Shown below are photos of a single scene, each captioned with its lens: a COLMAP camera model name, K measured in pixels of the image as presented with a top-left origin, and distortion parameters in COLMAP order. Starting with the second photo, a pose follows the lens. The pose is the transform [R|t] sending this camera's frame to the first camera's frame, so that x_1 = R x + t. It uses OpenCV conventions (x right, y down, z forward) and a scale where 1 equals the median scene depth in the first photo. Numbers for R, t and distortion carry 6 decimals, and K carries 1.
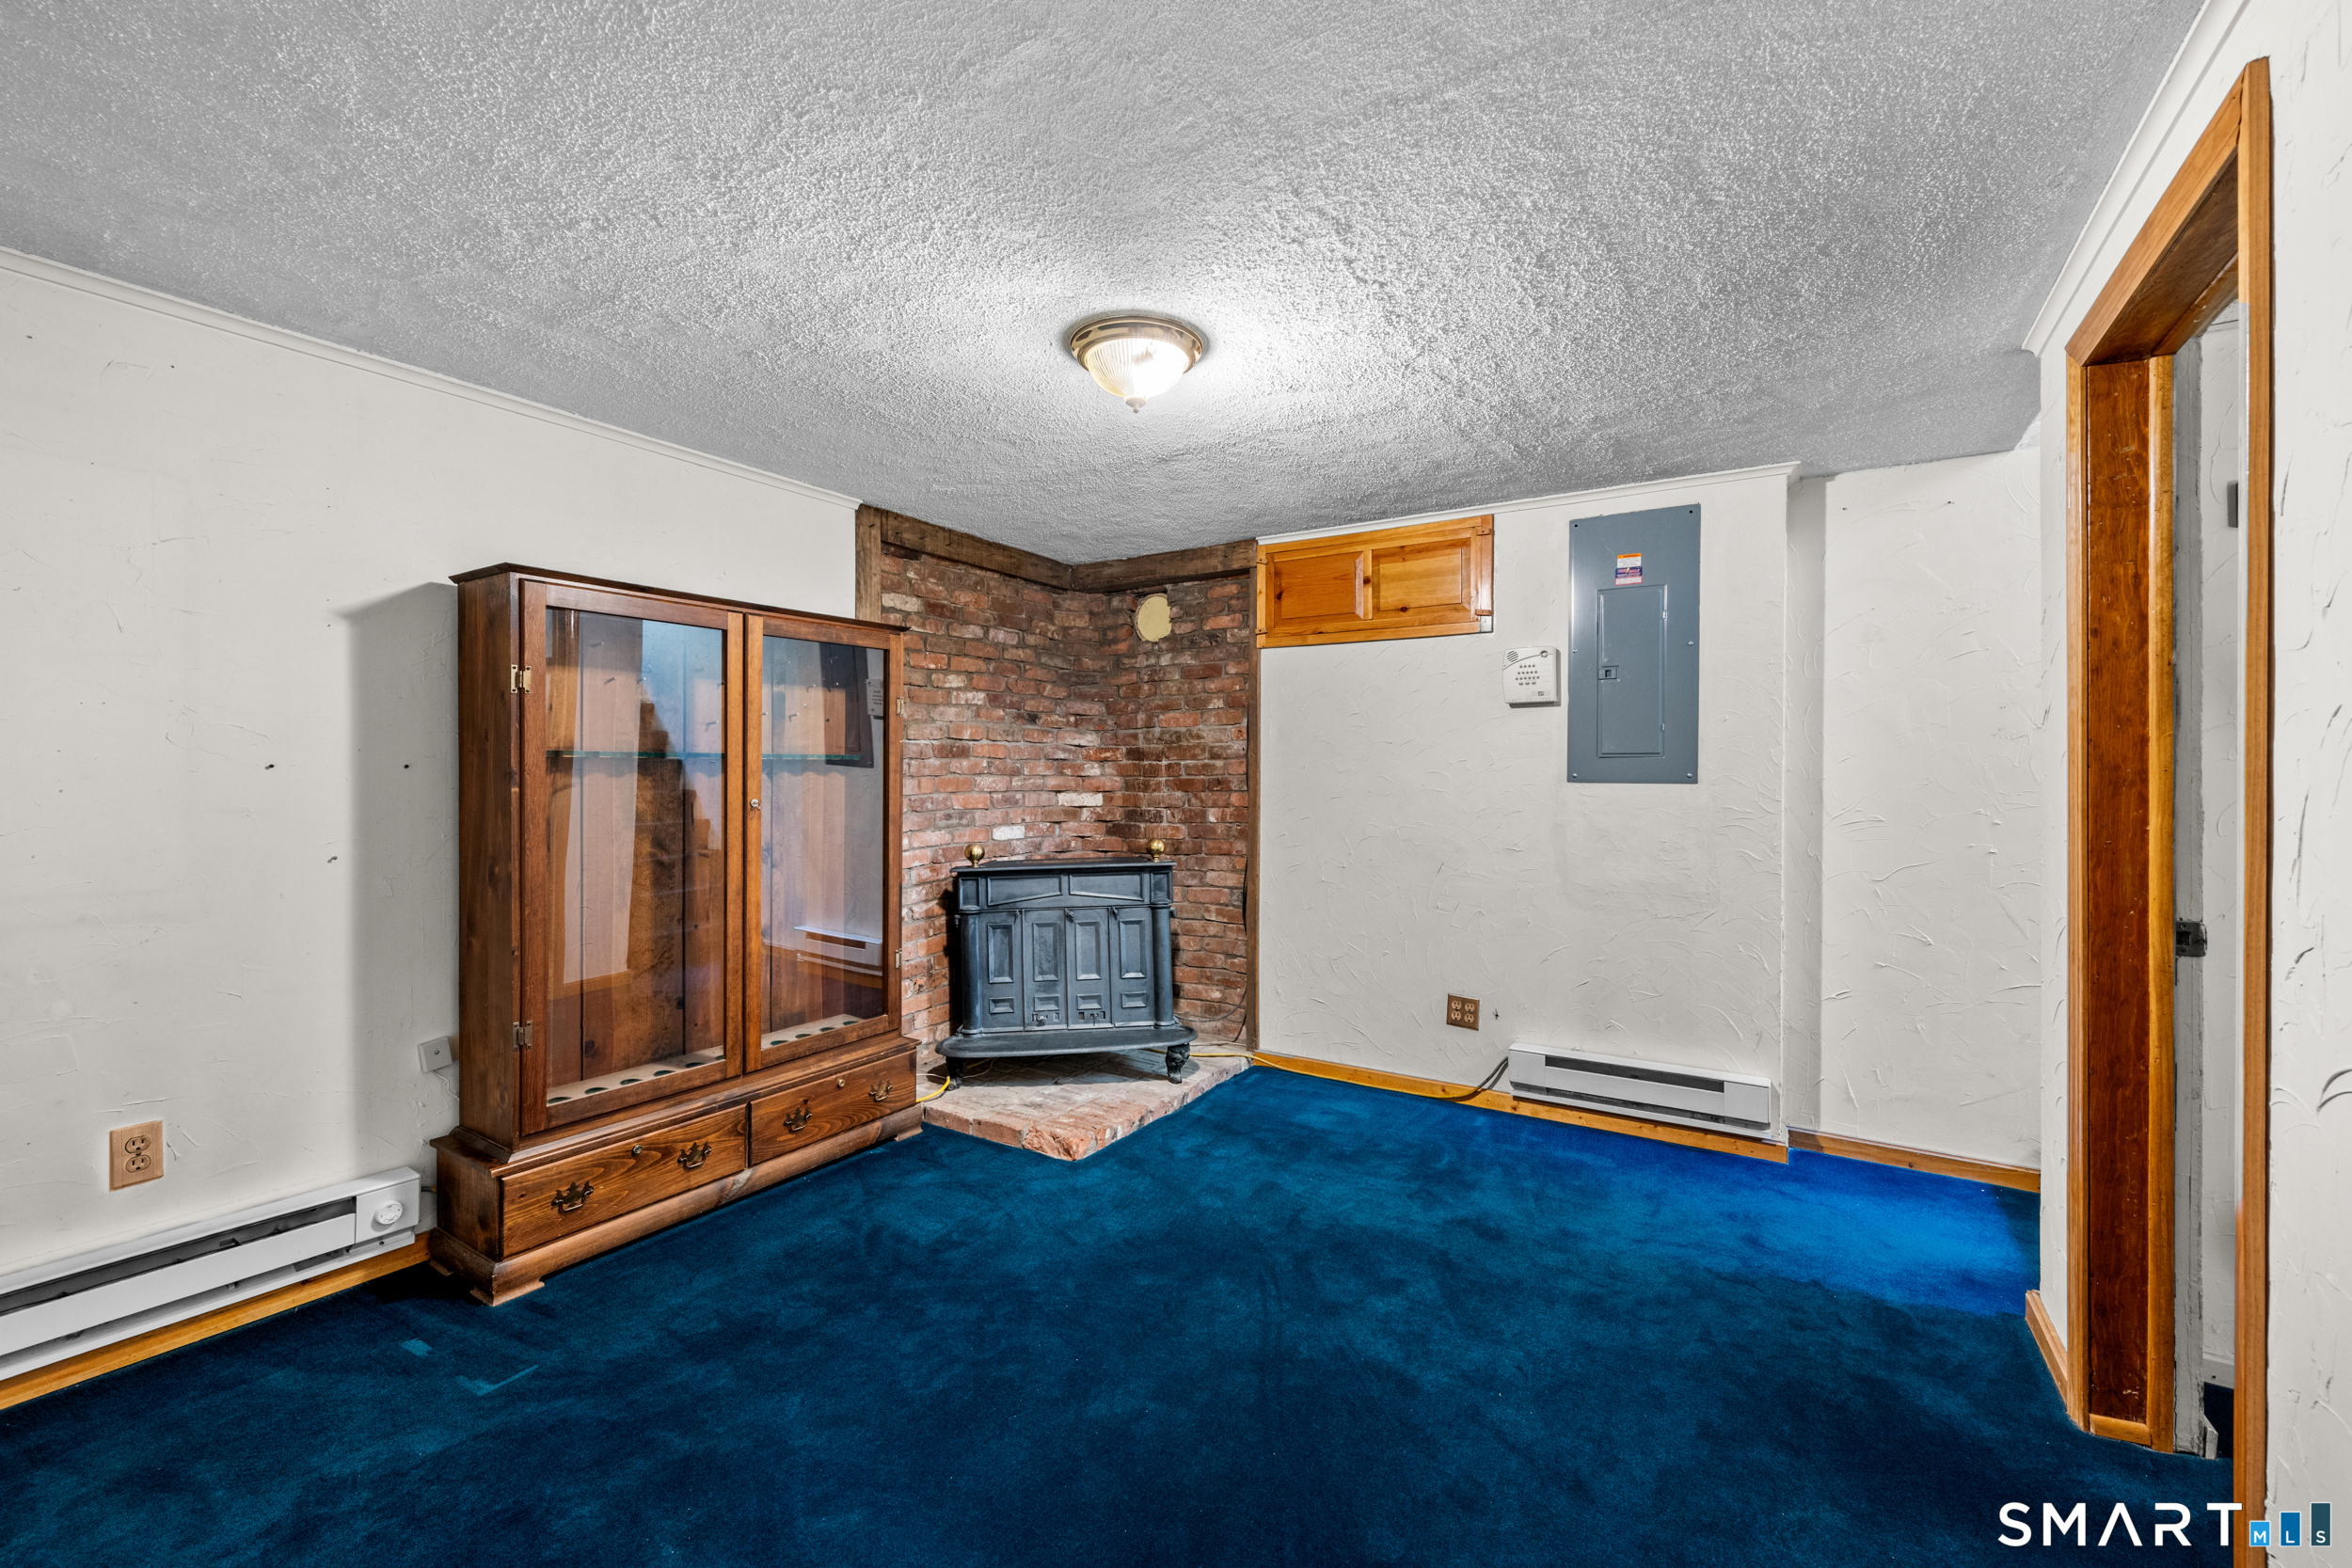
lens RADIAL K [[998.9, 0, 1152.8], [0, 998.9, 771.6], [0, 0, 1]] dist [0.001813, -0.000032]
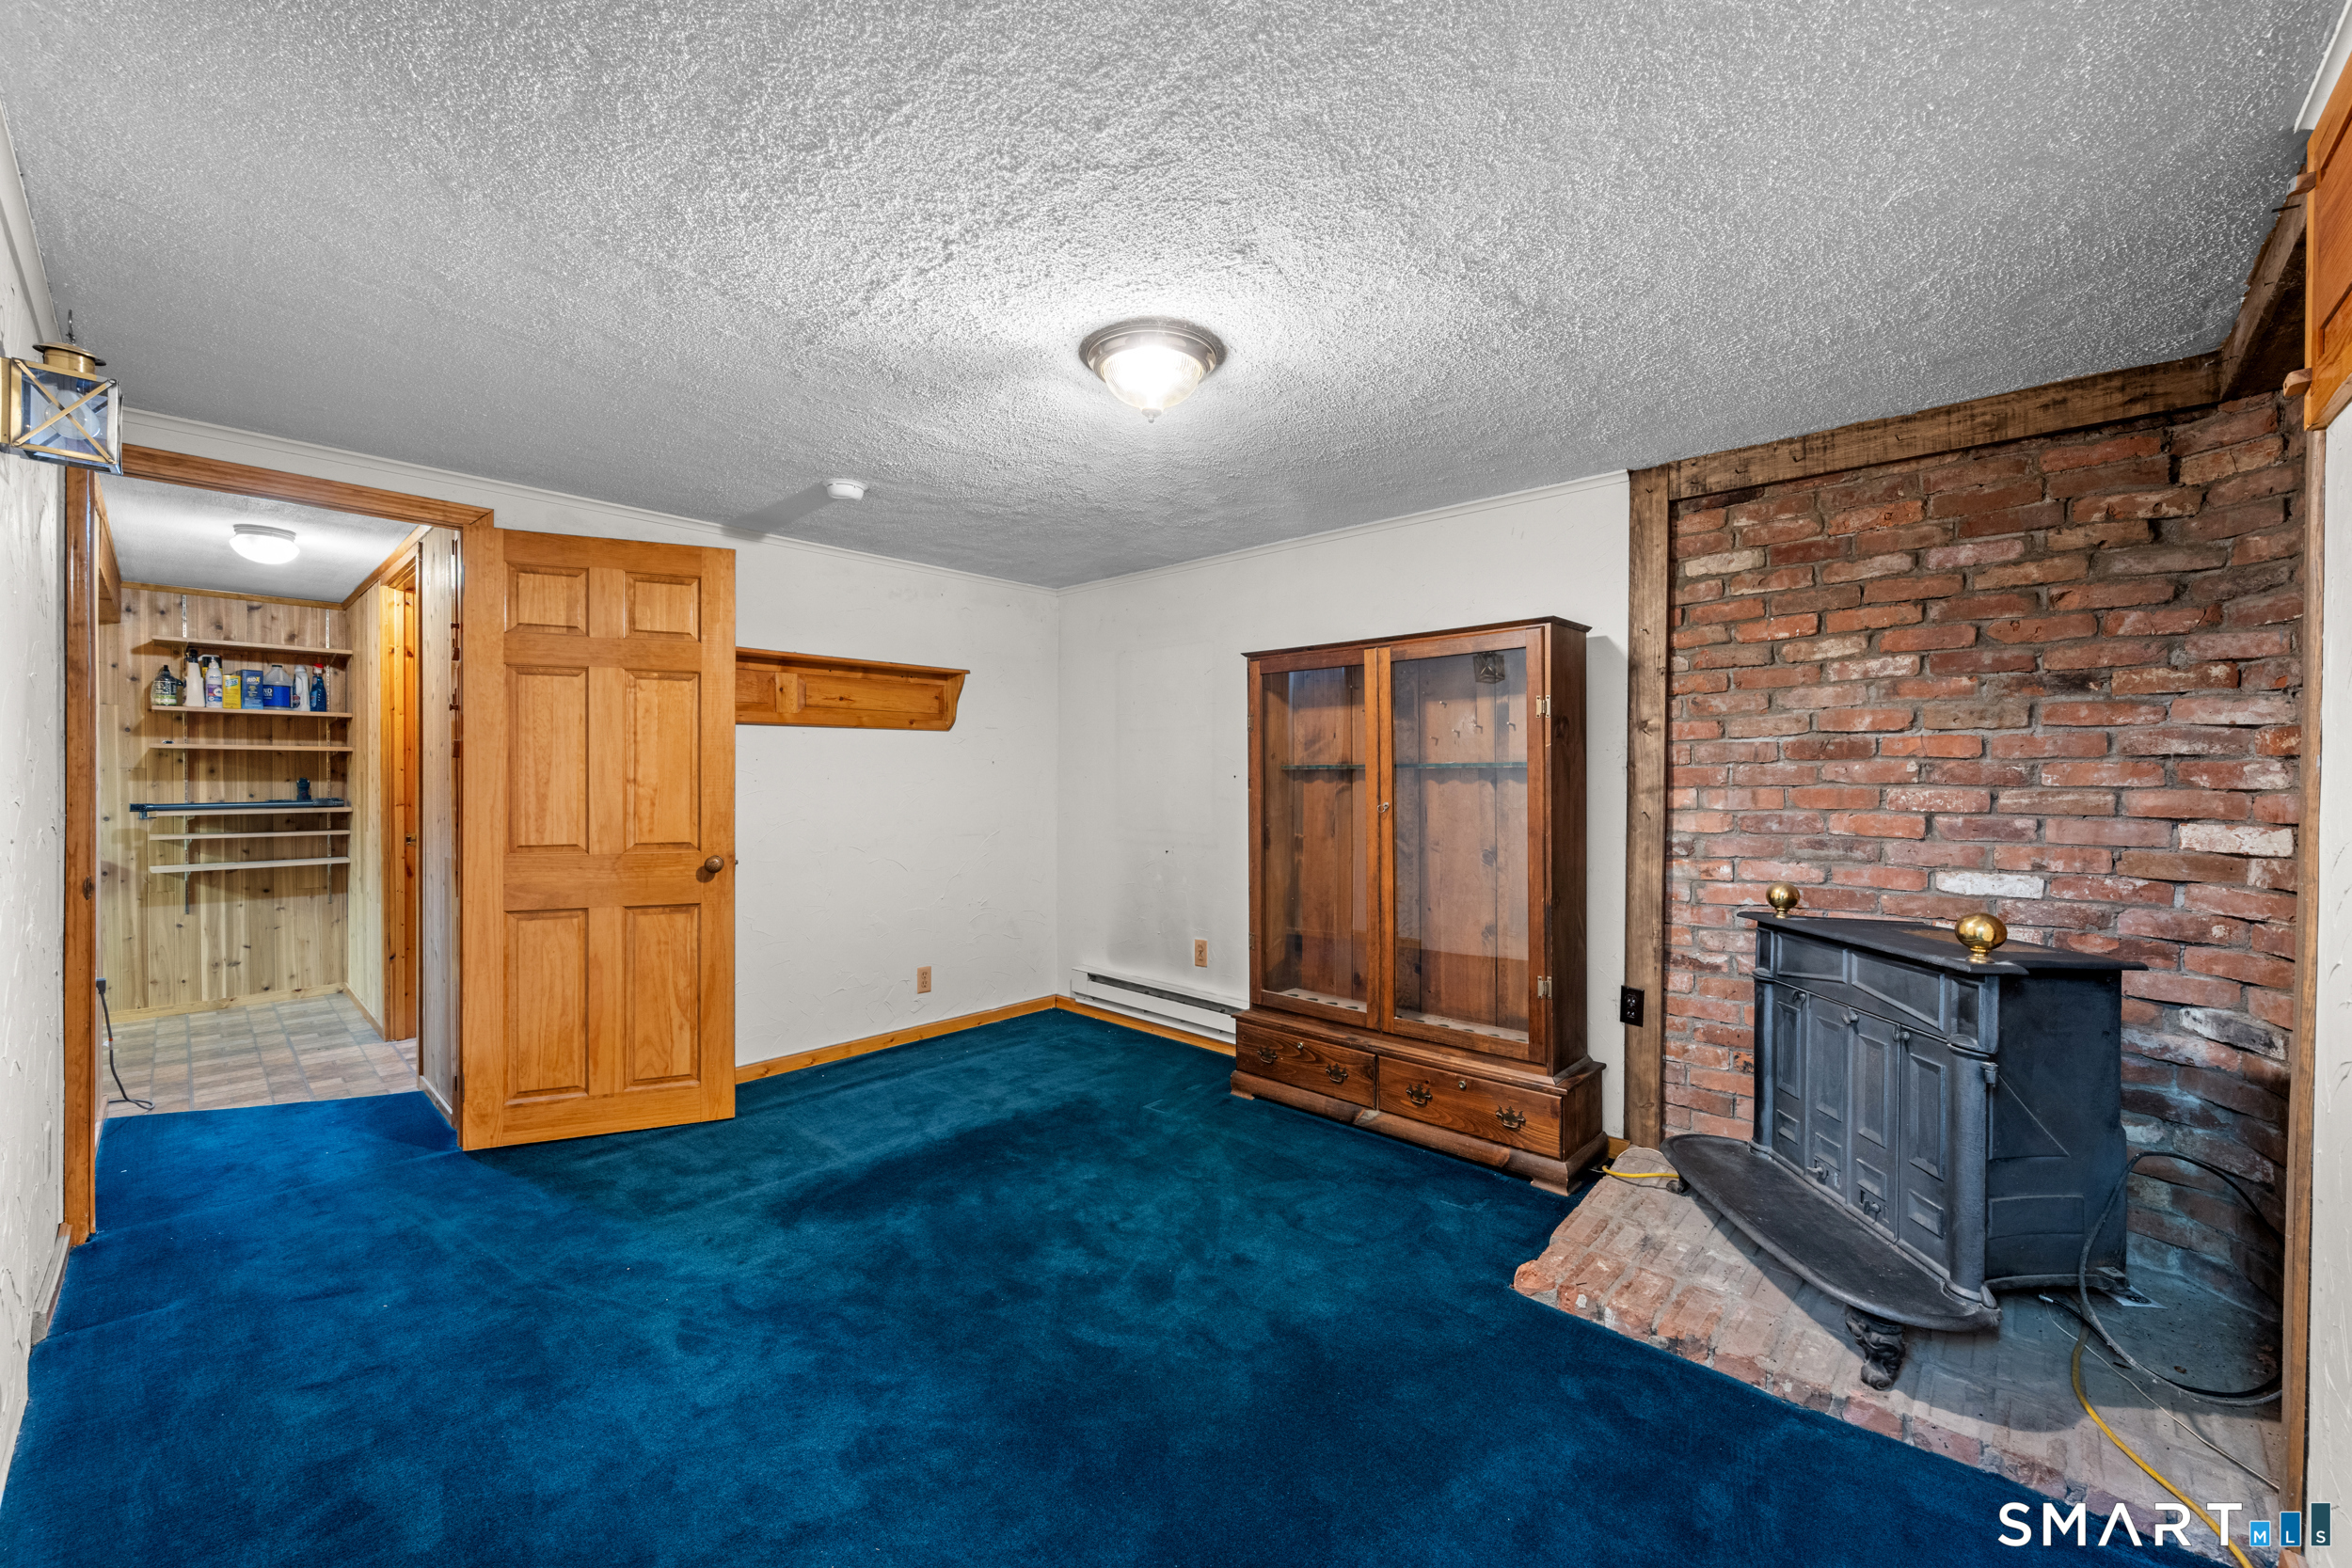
lens RADIAL K [[915.7, 0, 1173.7], [0, 915.7, 786.7], [0, 0, 1]] dist [-0.001418, -0.000344]
pose [[-0.175248, 0.005796, -0.984507, 0.501010], [-0.002659, 0.999976, 0.006361, 0.001815], [0.984521, 0.003733, -0.175228, 0.664128]]
